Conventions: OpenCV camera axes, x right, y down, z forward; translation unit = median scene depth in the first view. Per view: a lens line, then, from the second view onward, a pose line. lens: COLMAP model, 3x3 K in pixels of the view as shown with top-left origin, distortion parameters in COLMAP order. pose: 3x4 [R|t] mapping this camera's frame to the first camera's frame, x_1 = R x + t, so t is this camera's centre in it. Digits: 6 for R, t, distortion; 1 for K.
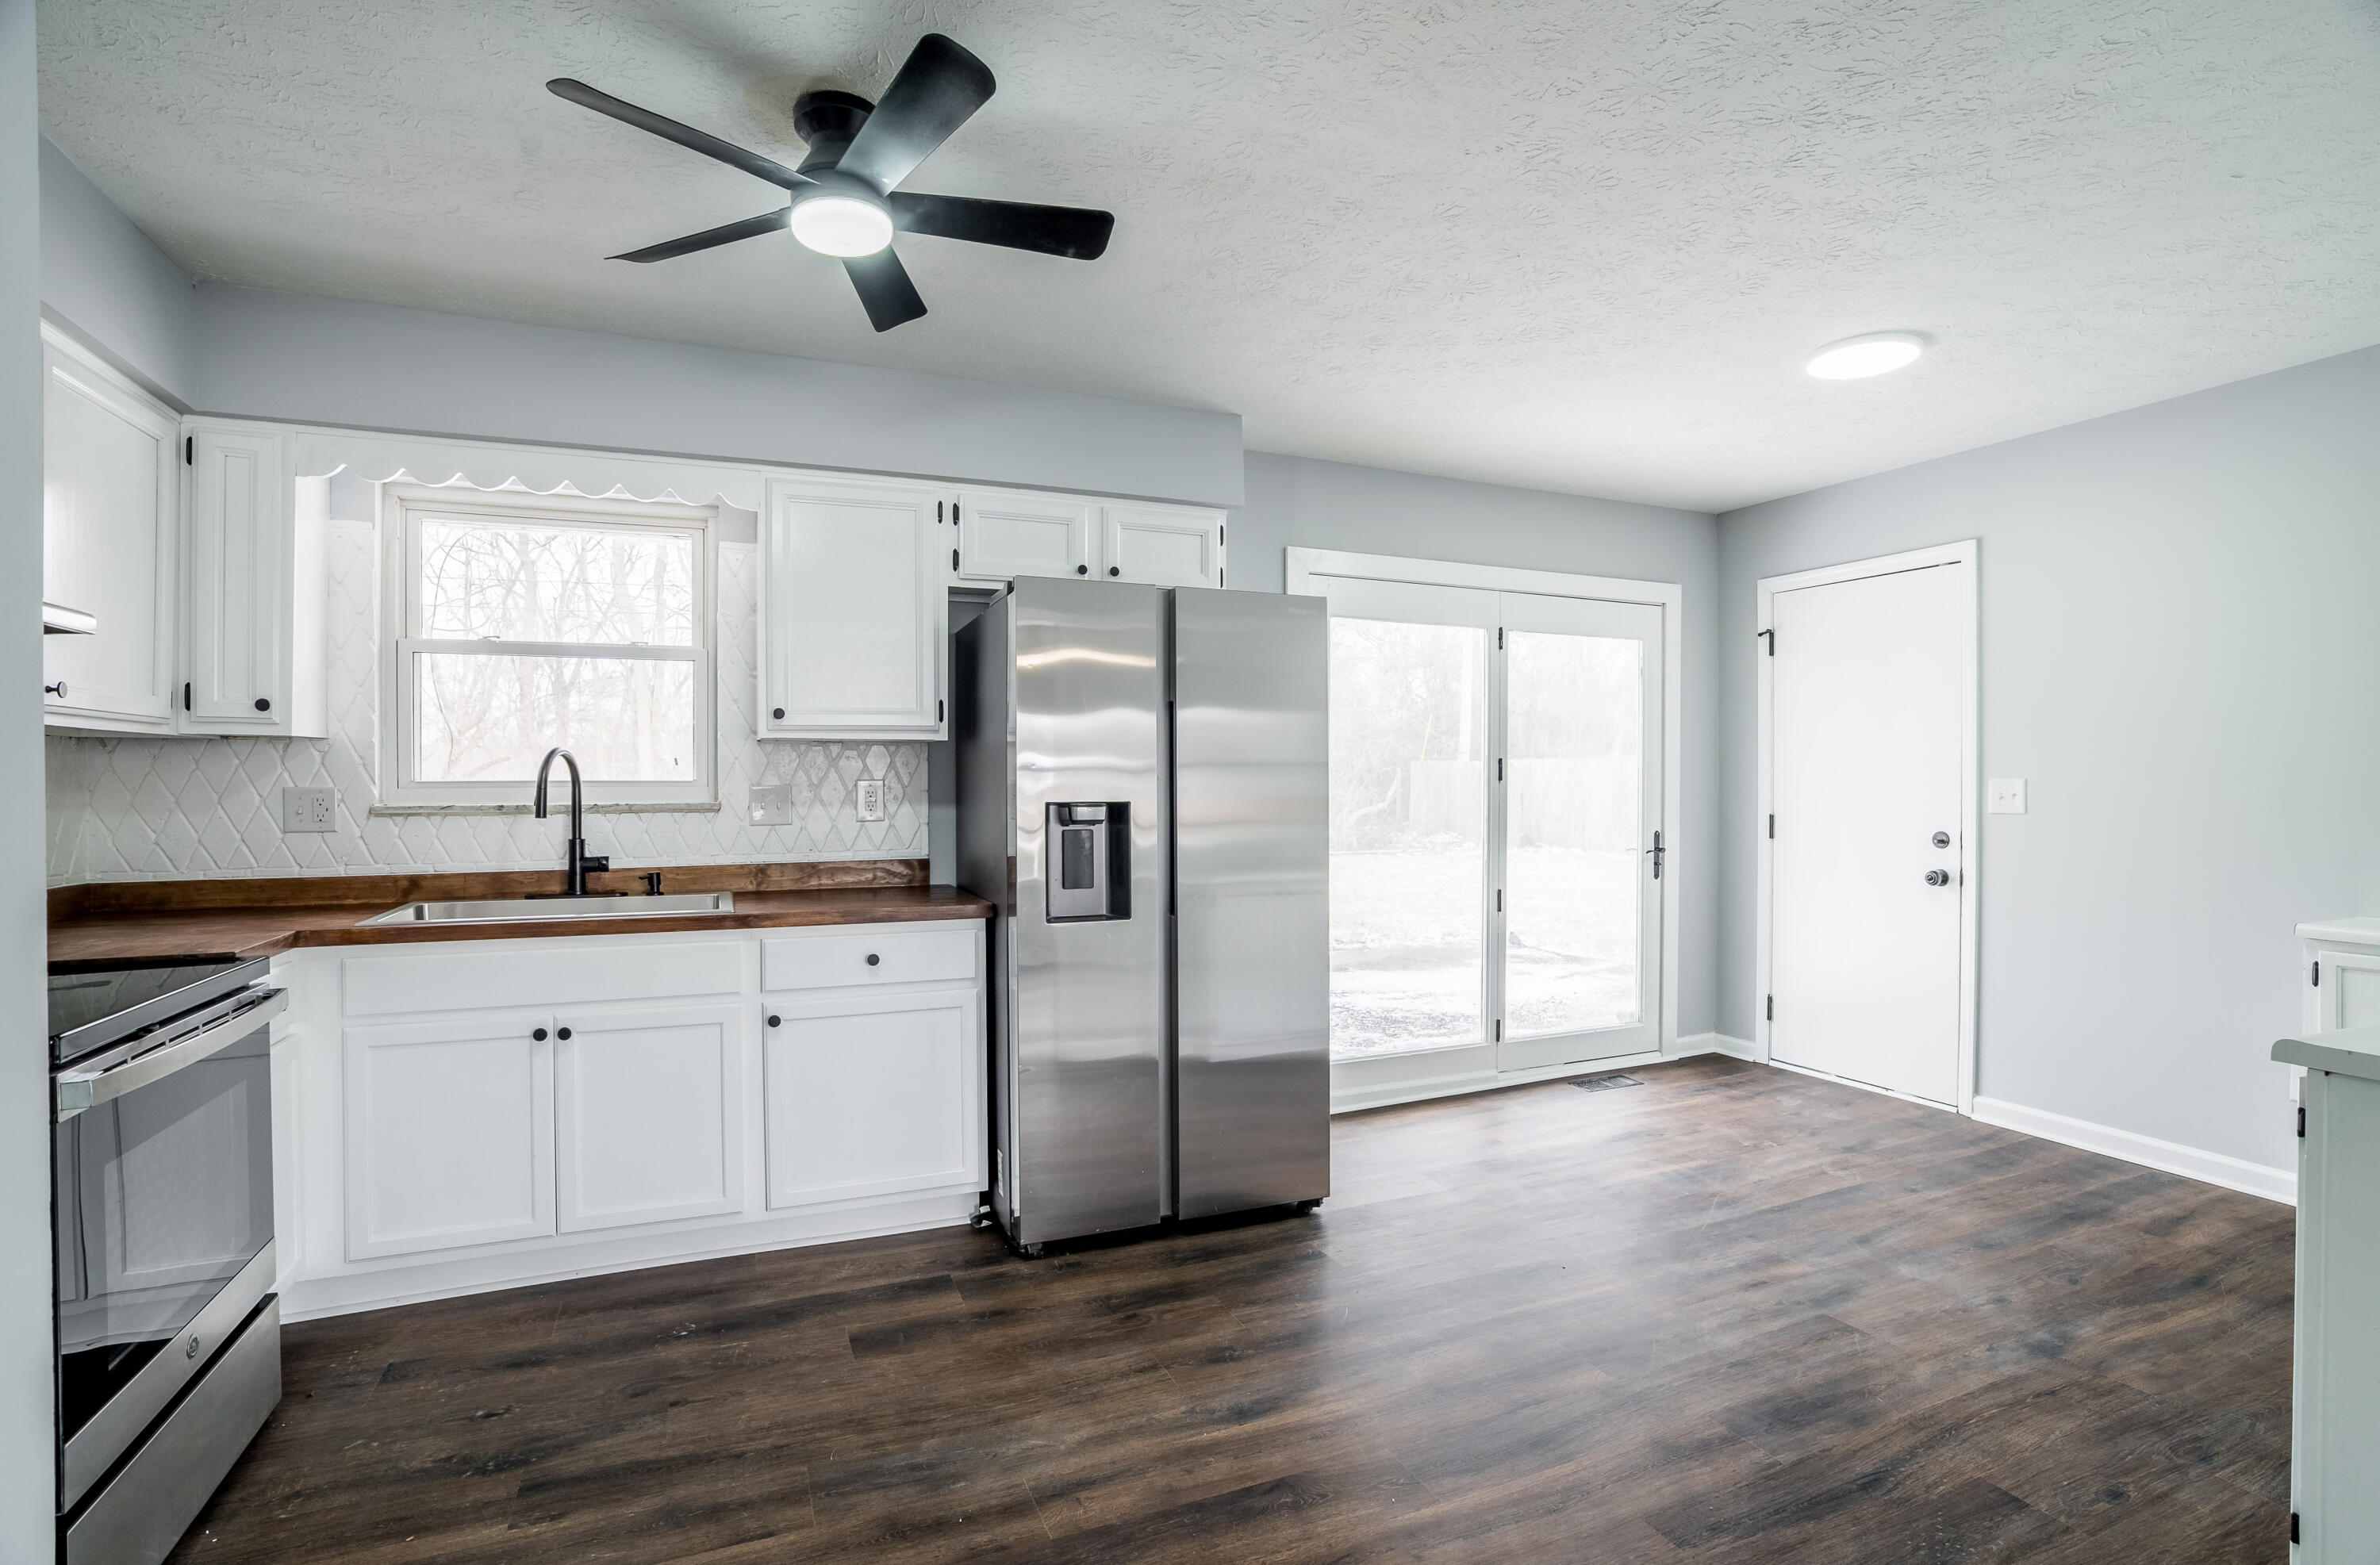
lens RADIAL K [[1154.8, 0, 1190.0], [0, 1154.8, 782.5], [0, 0, 1]] dist [-0.022037, 0.000463]
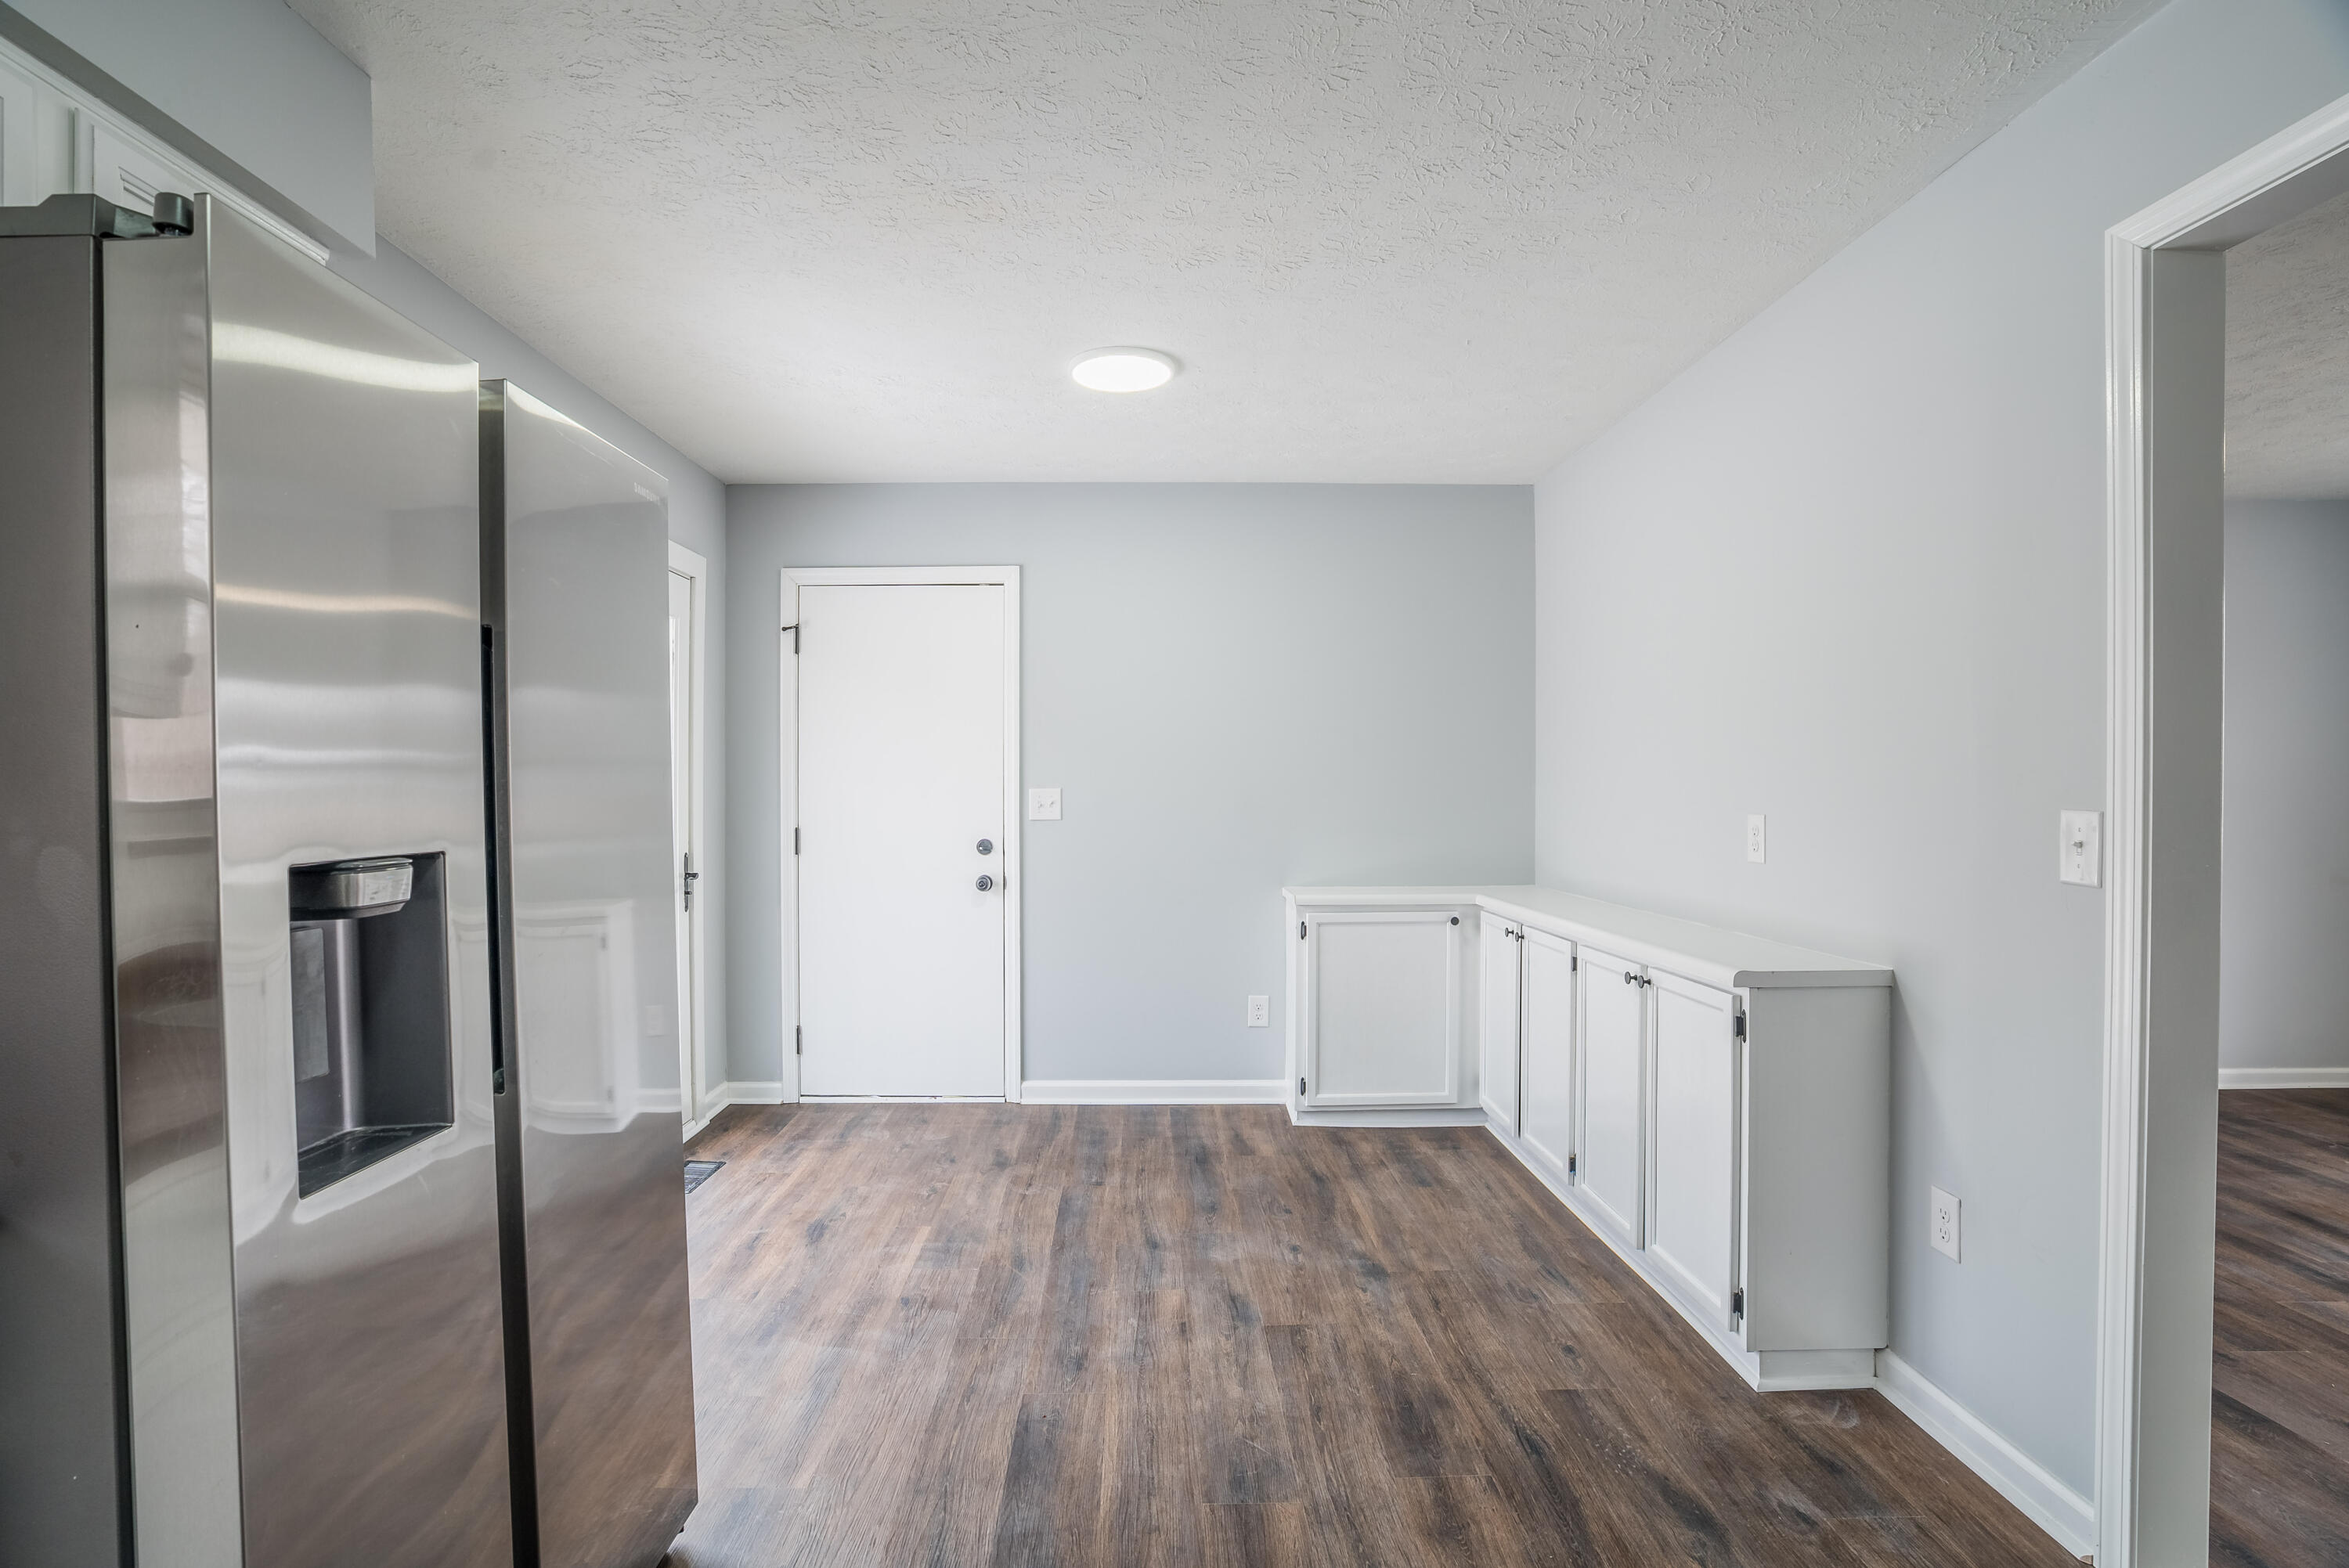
lens RADIAL K [[1135.1, 0, 1174.5], [0, 1135.1, 784.0], [0, 0, 1]] dist [-0.069549, 0.000589]
pose [[0.375203, 0.000478, 0.926942, -0.280537], [0.004311, 0.999988, -0.002260, -0.004952], [-0.926933, 0.004844, 0.375197, 0.522469]]
